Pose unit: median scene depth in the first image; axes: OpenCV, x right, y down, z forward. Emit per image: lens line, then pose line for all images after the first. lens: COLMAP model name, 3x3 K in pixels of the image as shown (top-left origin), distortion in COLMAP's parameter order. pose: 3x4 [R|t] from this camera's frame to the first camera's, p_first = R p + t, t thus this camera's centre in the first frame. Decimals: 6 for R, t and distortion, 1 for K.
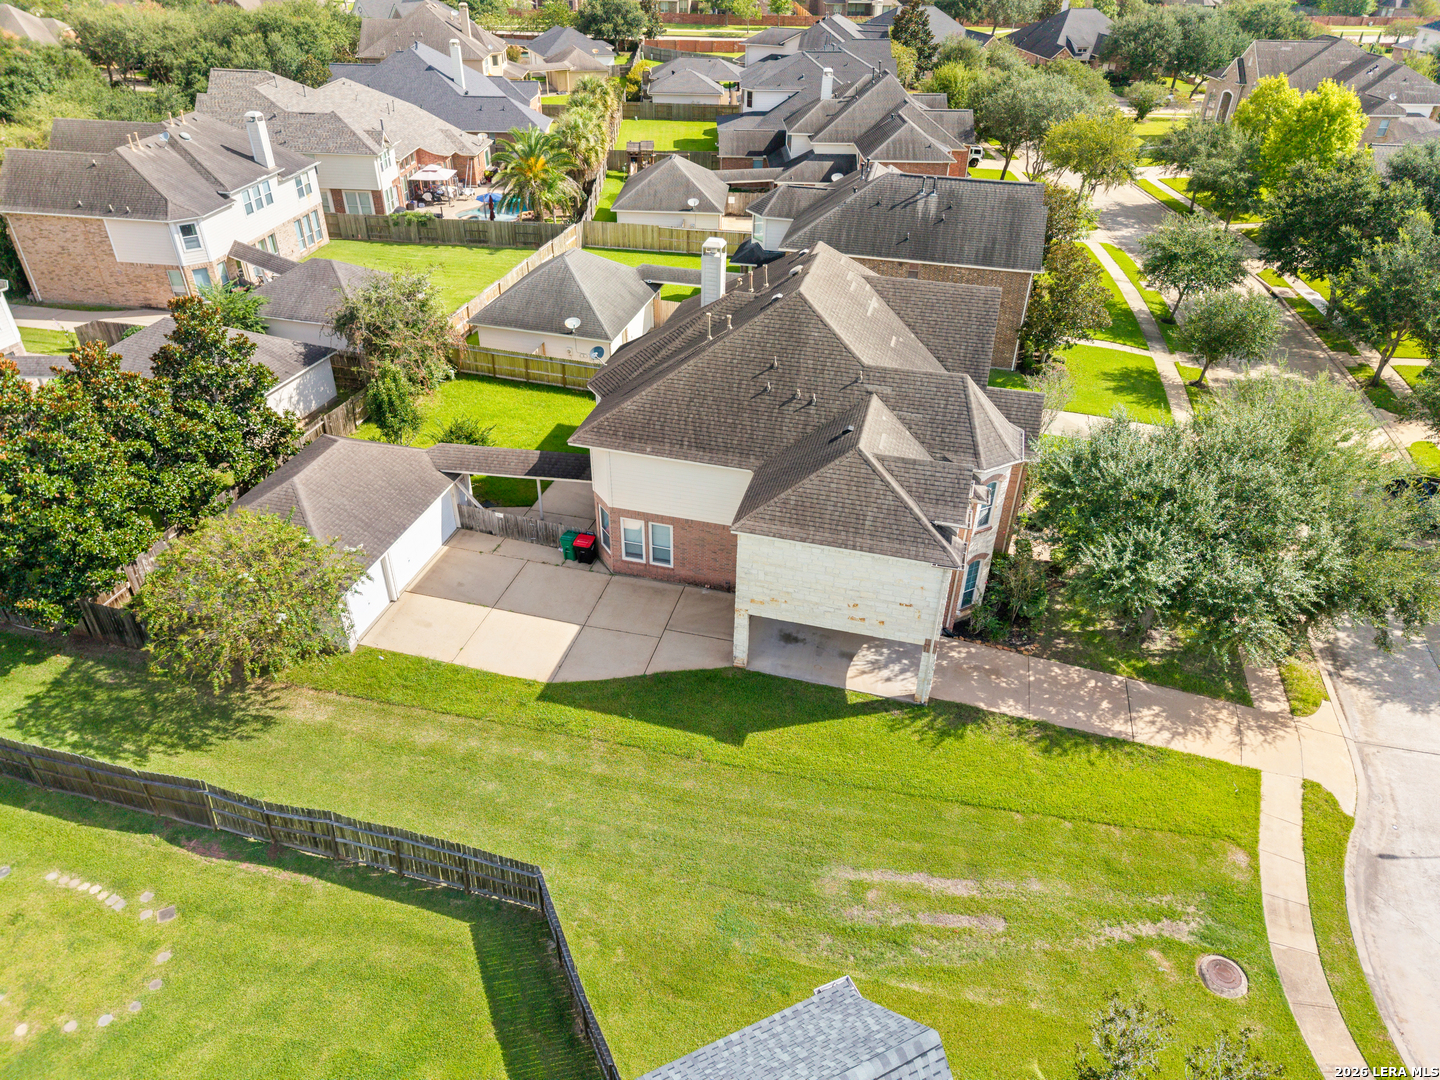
lens RADIAL K [[967.0, 0, 720.0], [0, 967.0, 540.0], [0, 0, 1]] dist [0.011203, -0.002765]
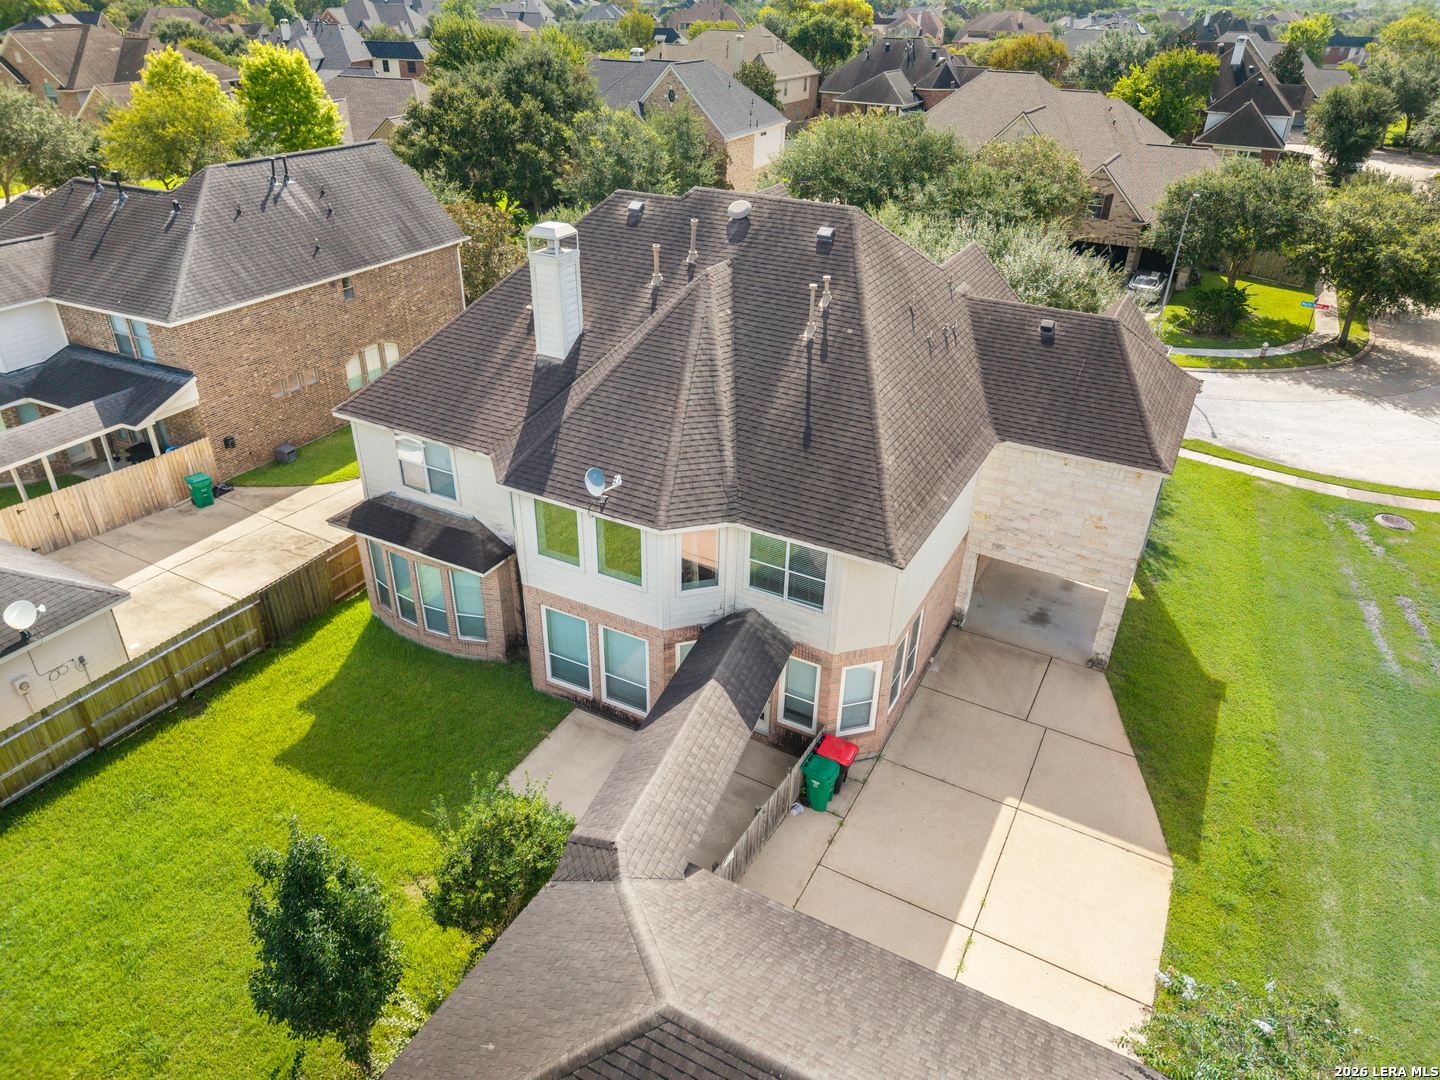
lens RADIAL K [[967.0, 0, 720.0], [0, 967.0, 540.0], [0, 0, 1]] dist [0.011203, -0.002765]
pose [[0.228606, -0.492620, 0.839682, -0.629911], [0.527754, 0.787495, 0.318321, -0.342358], [-0.818056, 0.370375, 0.440008, 0.869685]]
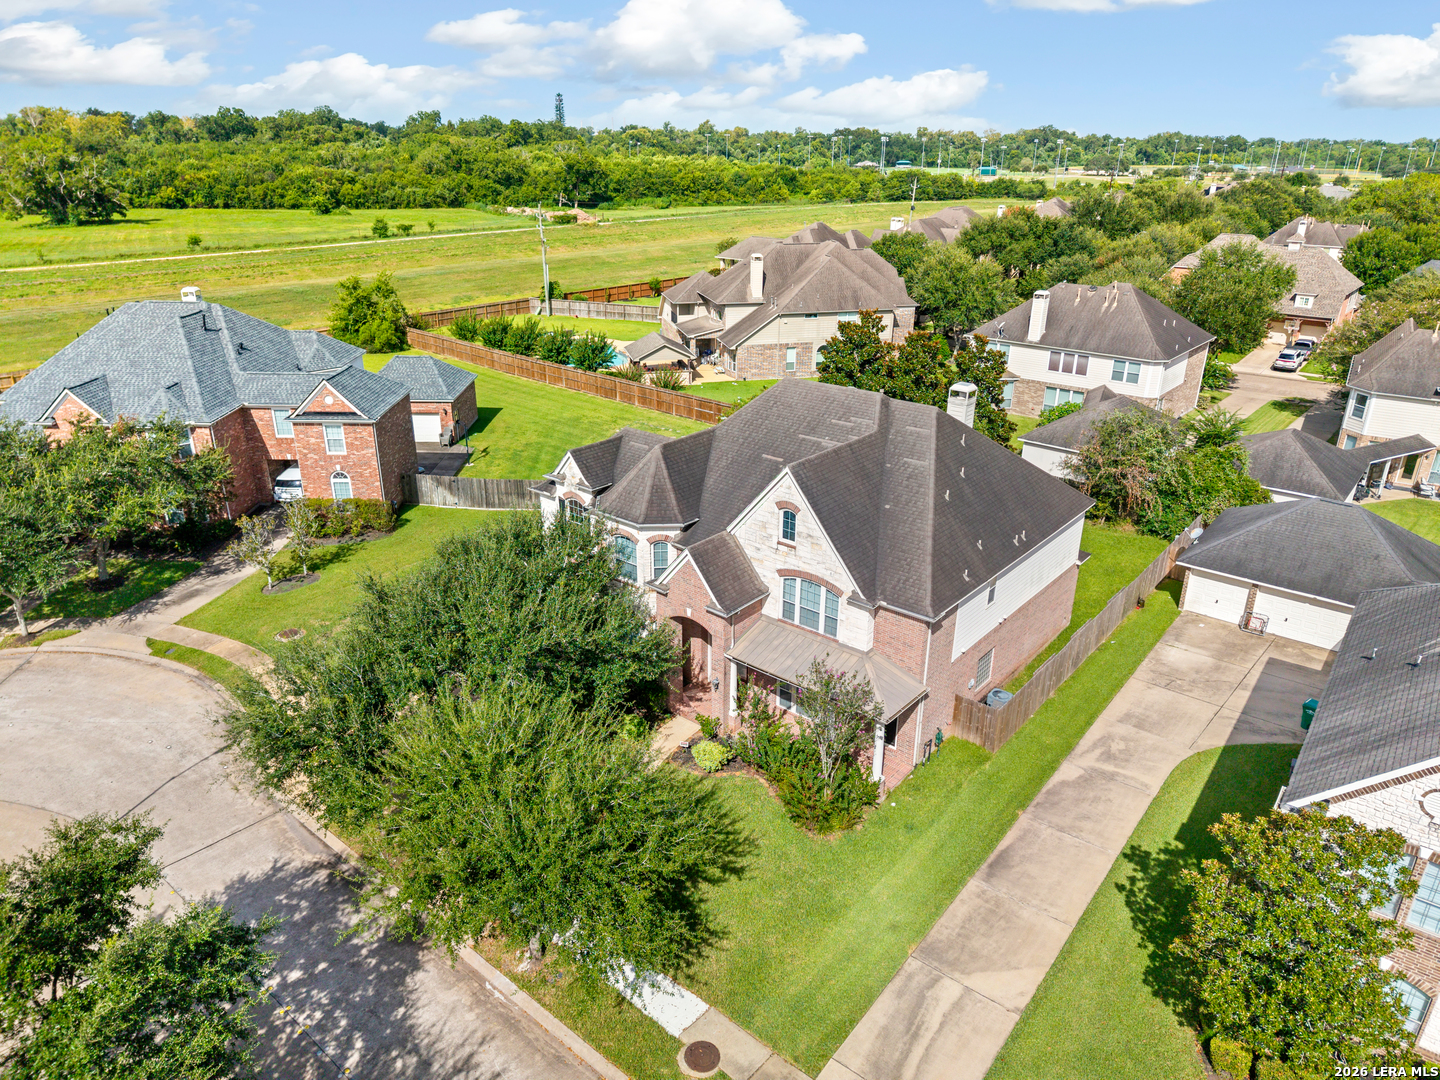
lens RADIAL K [[960.3, 0, 720.0], [0, 960.3, 540.0], [0, 0, 1]] dist [0.025442, -0.007198]
pose [[-0.428667, 0.323593, -0.843524, 1.146095], [-0.519506, 0.675578, 0.523171, -0.685465], [0.739161, 0.662482, -0.121489, 1.213450]]
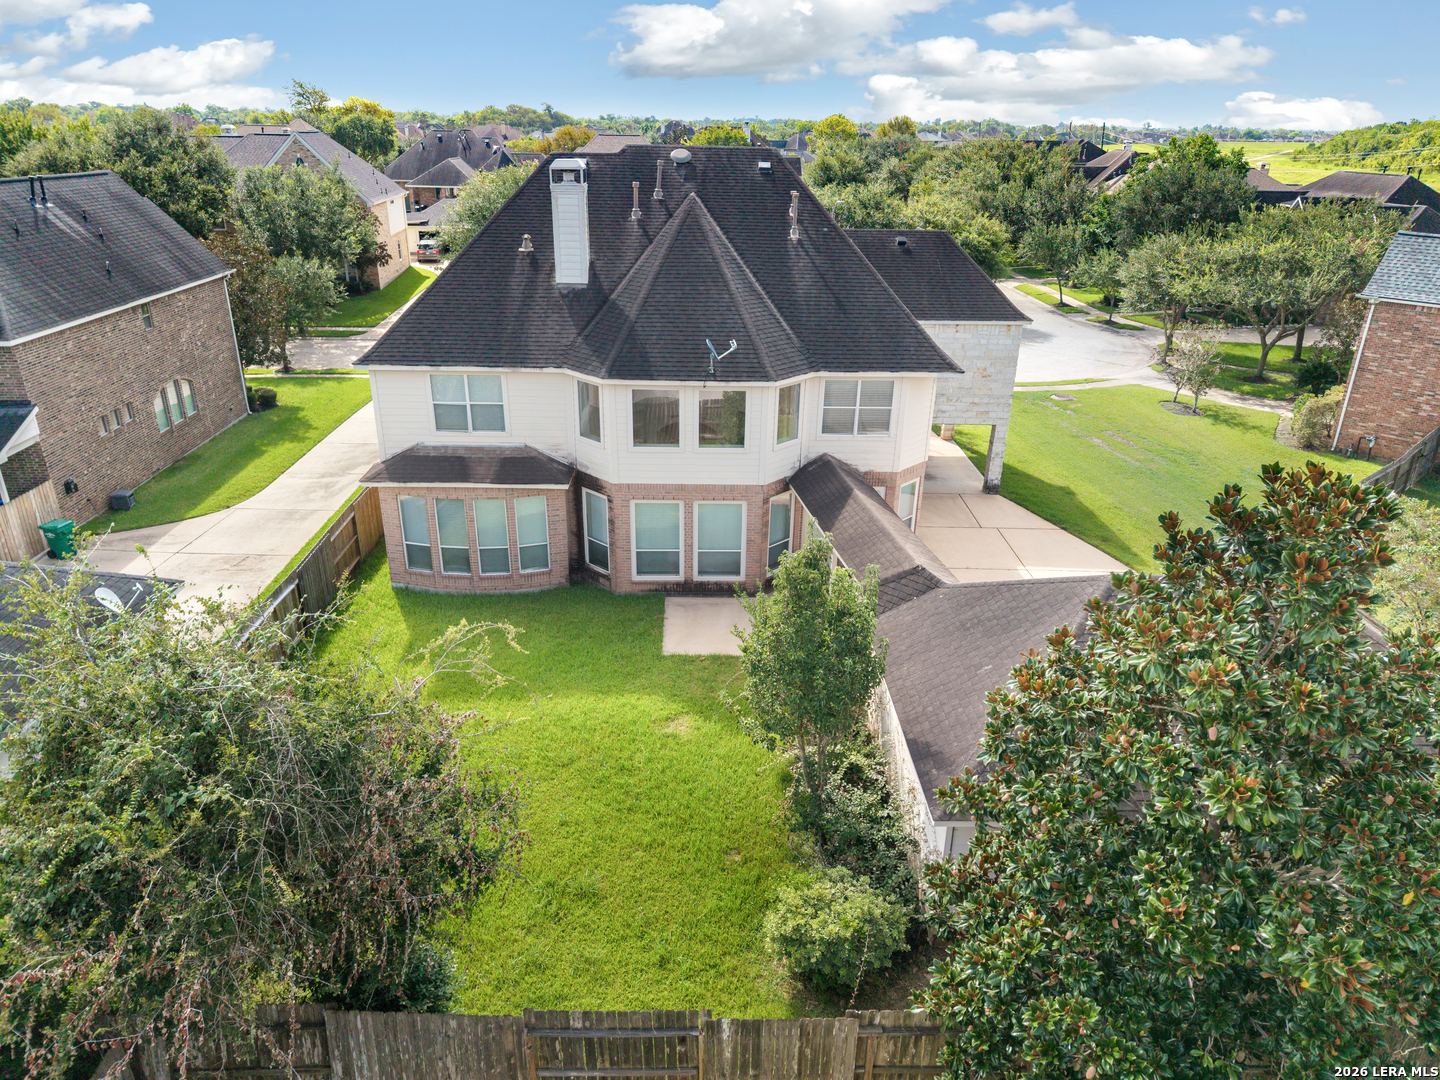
lens RADIAL K [[960.3, 0, 720.0], [0, 960.3, 540.0], [0, 0, 1]] dist [0.025442, -0.007198]
pose [[-0.273771, -0.397279, 0.875910, -0.774241], [0.521748, 0.703712, 0.482253, -0.448231], [-0.807978, 0.589031, 0.014624, 1.232138]]
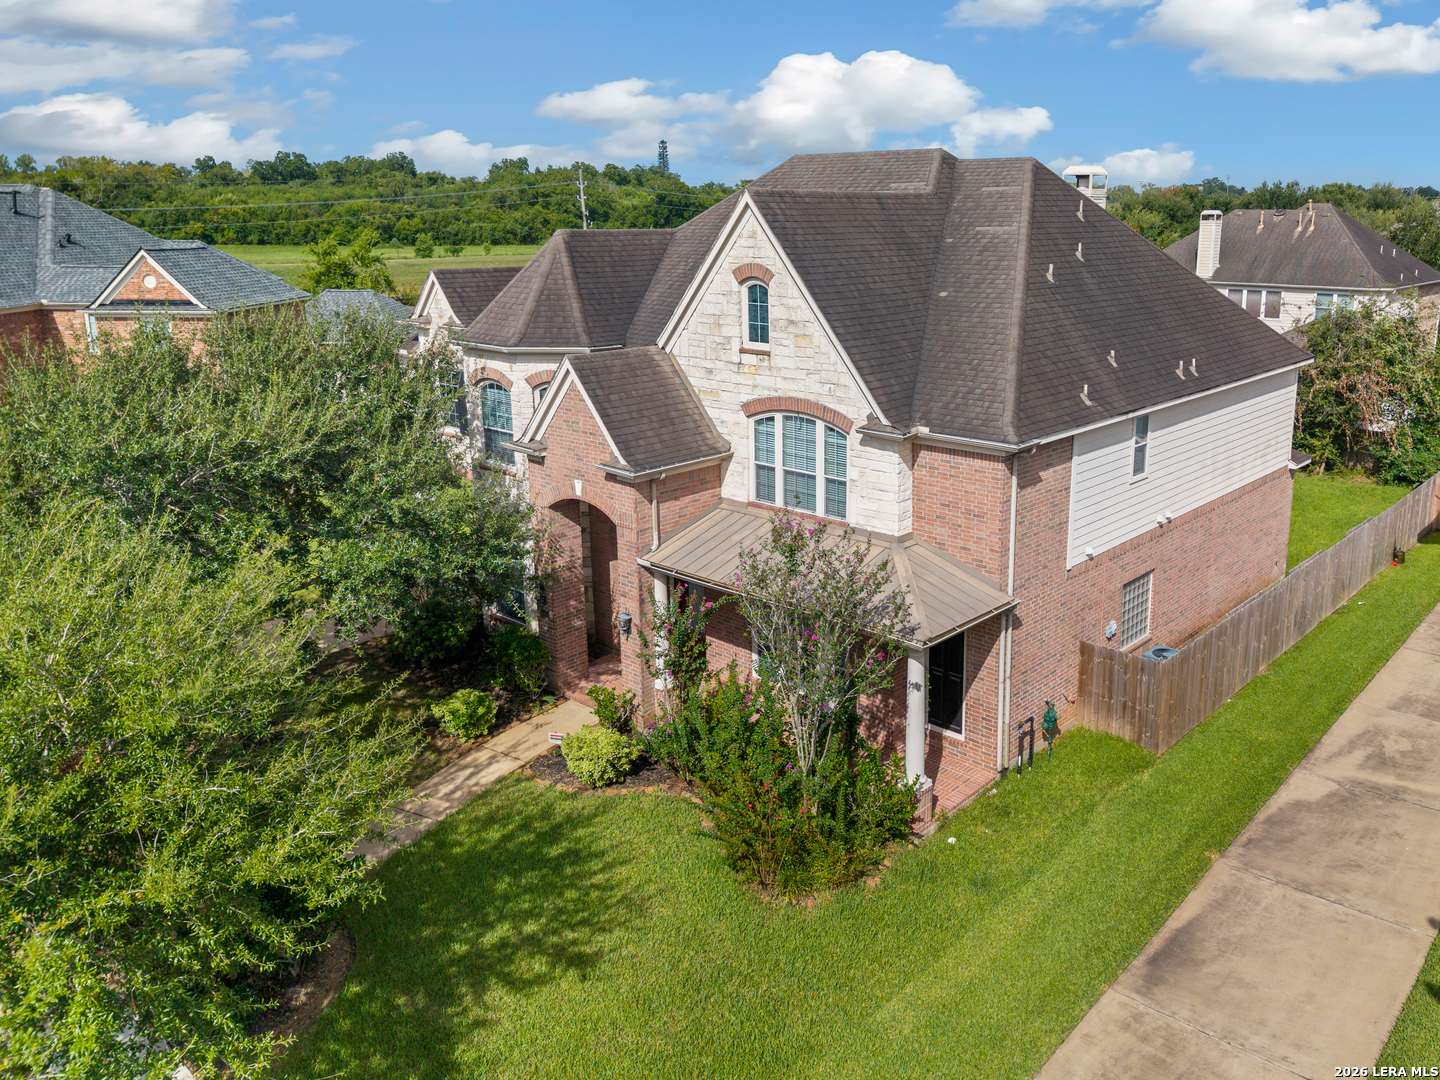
lens RADIAL K [[1126.4, 0, 845.5], [0, 1126.4, 452.1], [0, 0, 1]] dist [0.026831, -0.010221]
pose [[-0.433232, 0.166951, -0.885685, 0.839430], [-0.515419, 0.760252, 0.395424, -0.440814], [0.739360, 0.627809, -0.243315, 1.367837]]
